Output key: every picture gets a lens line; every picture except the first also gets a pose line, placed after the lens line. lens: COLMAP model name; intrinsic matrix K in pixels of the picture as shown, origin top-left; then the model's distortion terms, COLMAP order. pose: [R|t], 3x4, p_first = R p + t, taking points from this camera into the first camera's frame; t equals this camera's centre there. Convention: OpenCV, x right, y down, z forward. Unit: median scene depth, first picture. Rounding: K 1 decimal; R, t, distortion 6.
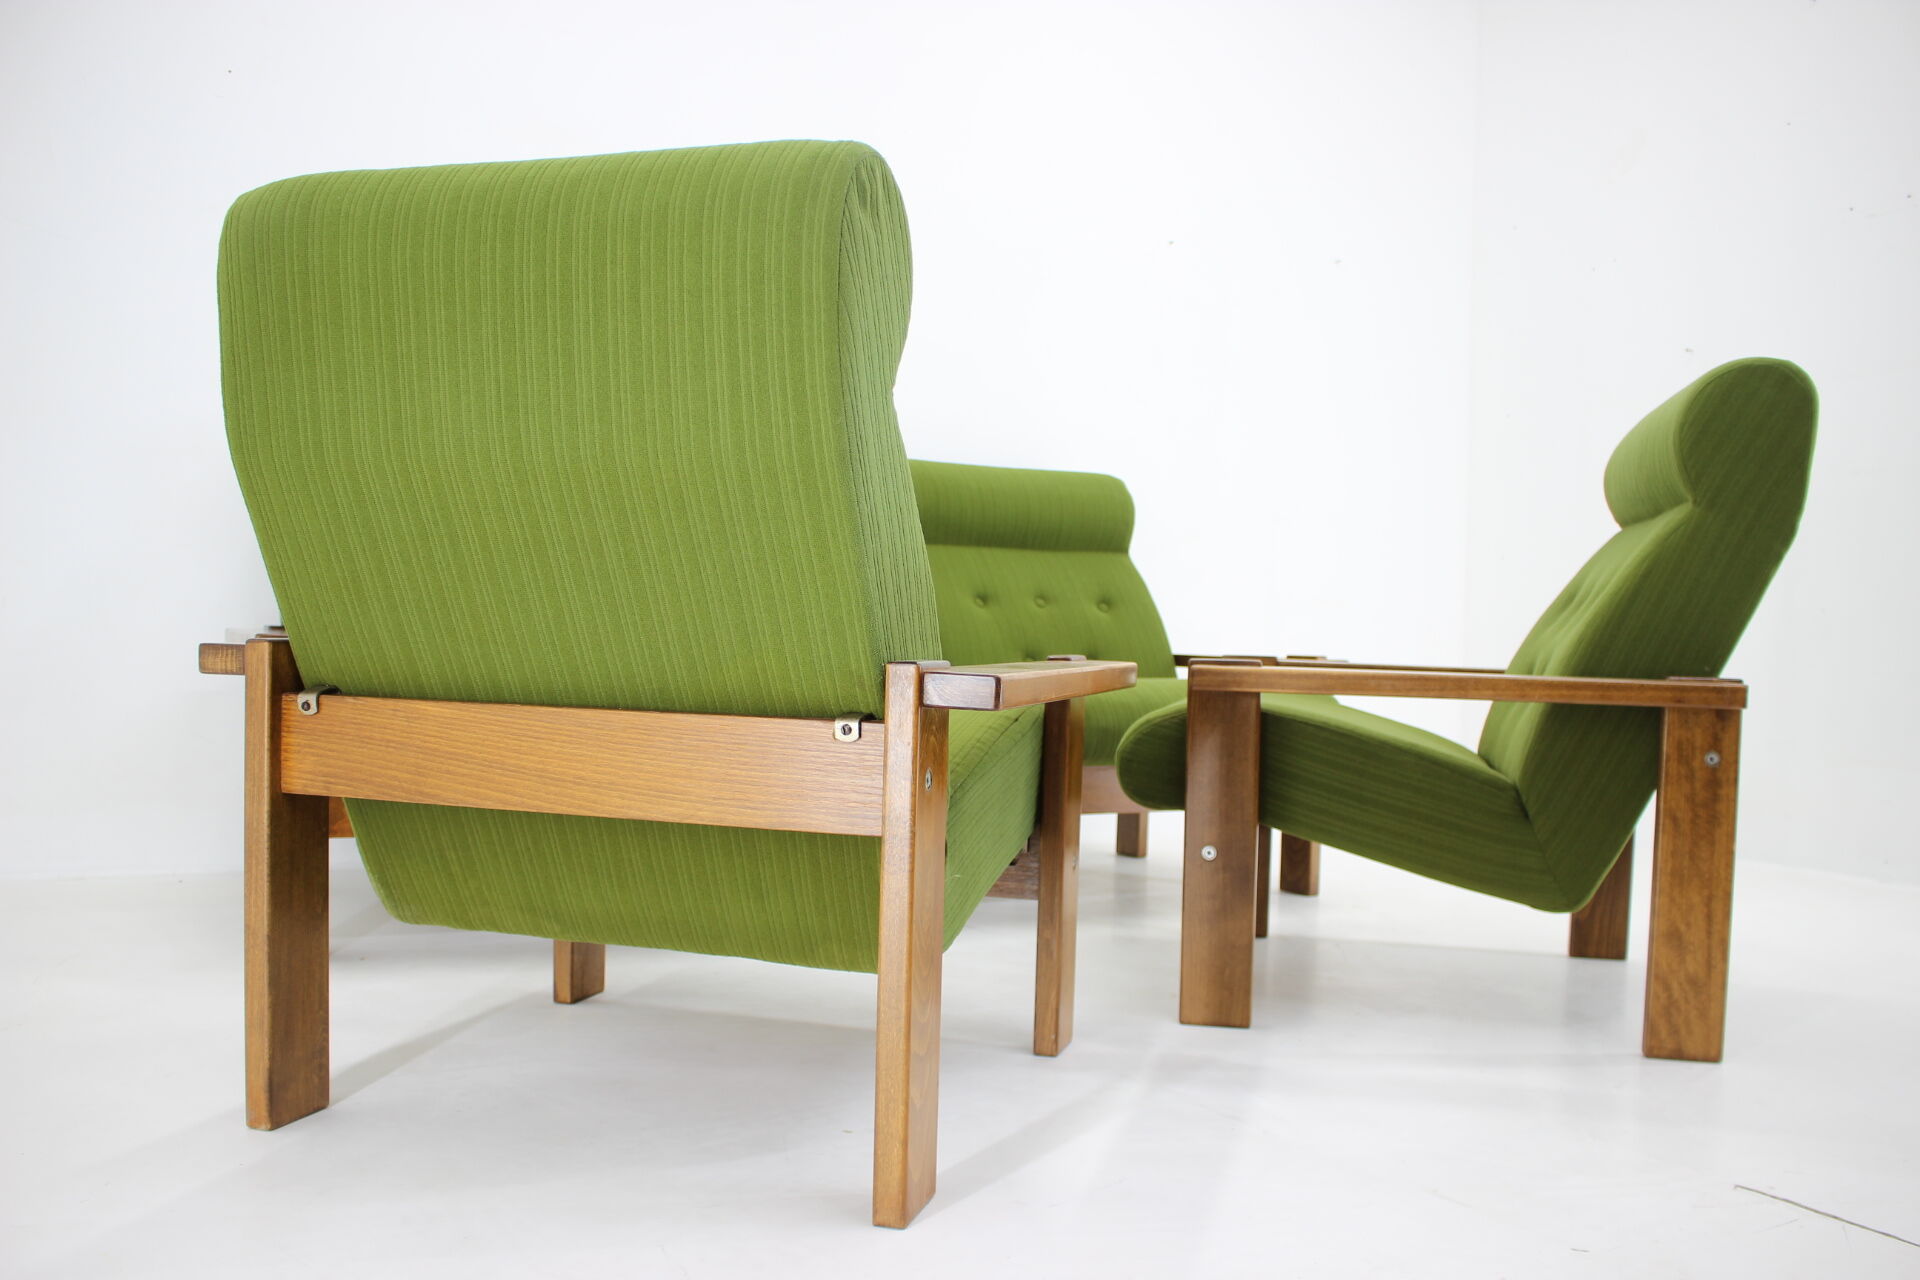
lens RADIAL K [[1613.9, 0, 962.8], [0, 1613.9, 694.2], [0, 0, 1]] dist [-0.151571, 0.114265]
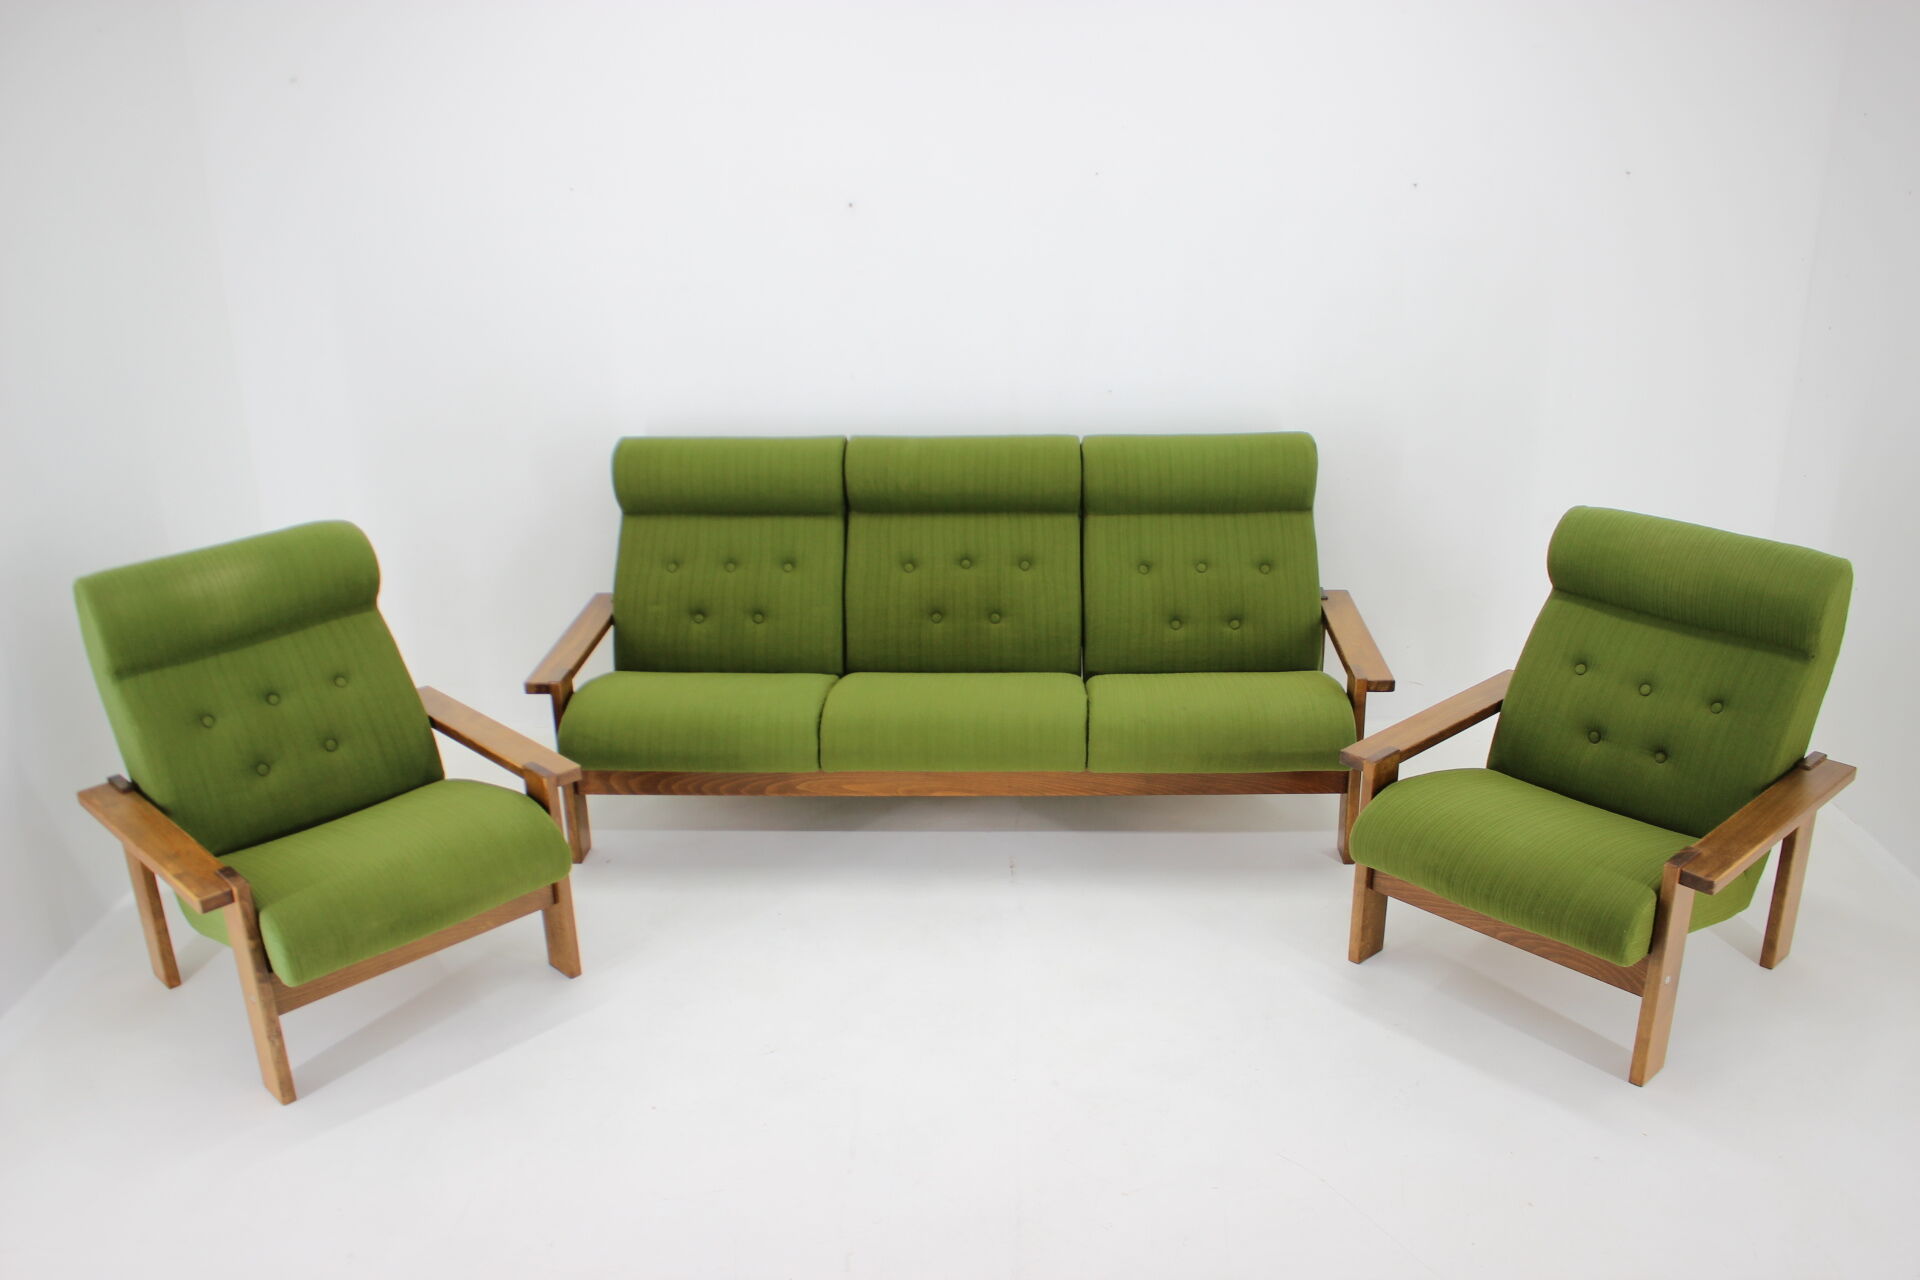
lens RADIAL K [[1613.9, 0, 962.8], [0, 1613.9, 694.2], [0, 0, 1]] dist [-0.151571, 0.114265]
pose [[0.851690, 0.151946, -0.501534, 0.898574], [0.025881, 0.943678, 0.329851, -0.646373], [0.523406, -0.293911, 0.799789, -0.122037]]
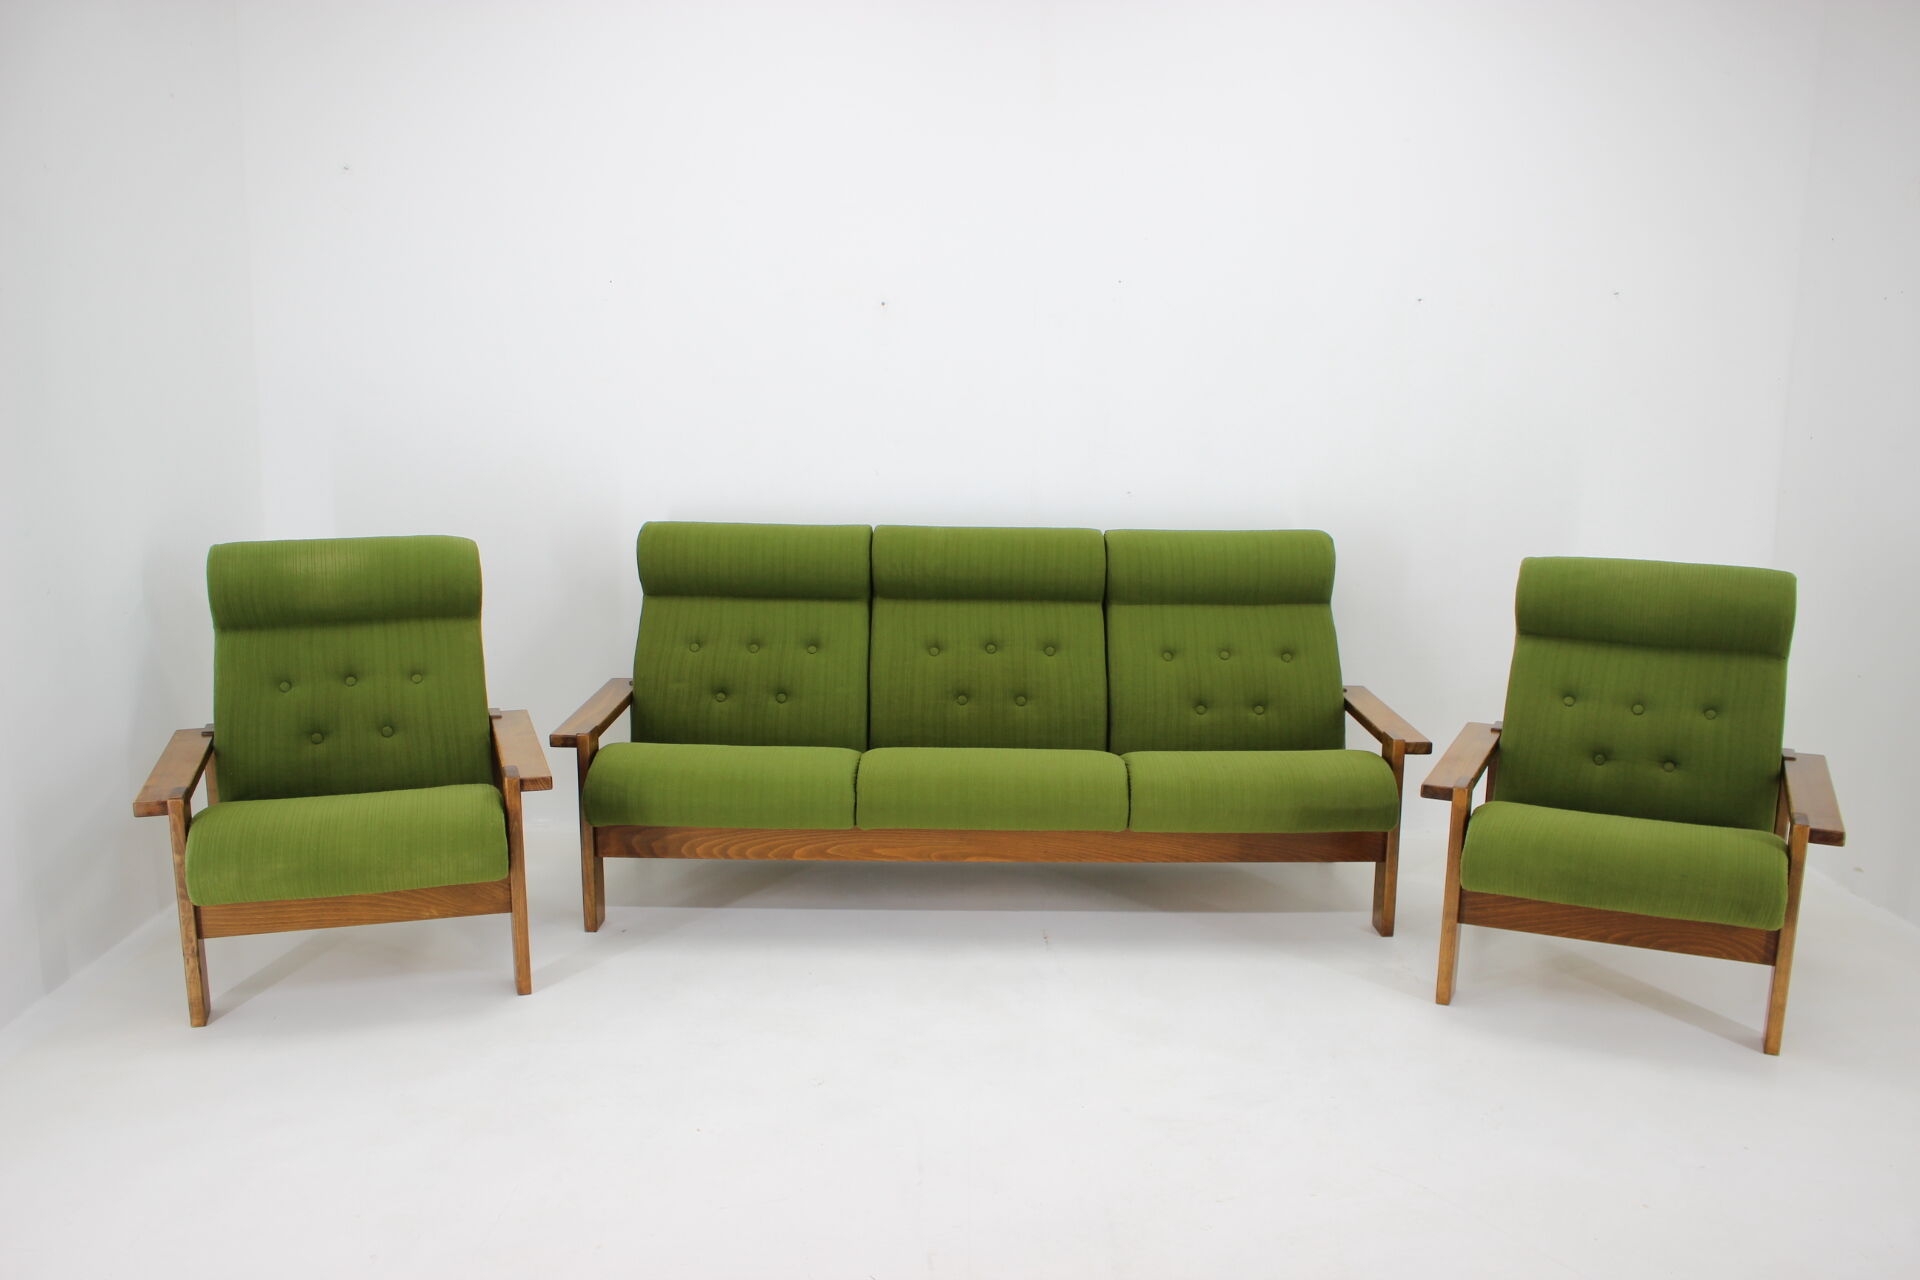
lens RADIAL K [[1613.9, 0, 962.8], [0, 1613.9, 694.2], [0, 0, 1]] dist [-0.151571, 0.114265]
pose [[0.877775, 0.078360, -0.472621, 0.789717], [-0.002112, 0.987156, 0.159748, -0.388530], [0.479068, -0.139225, 0.866666, -0.243178]]
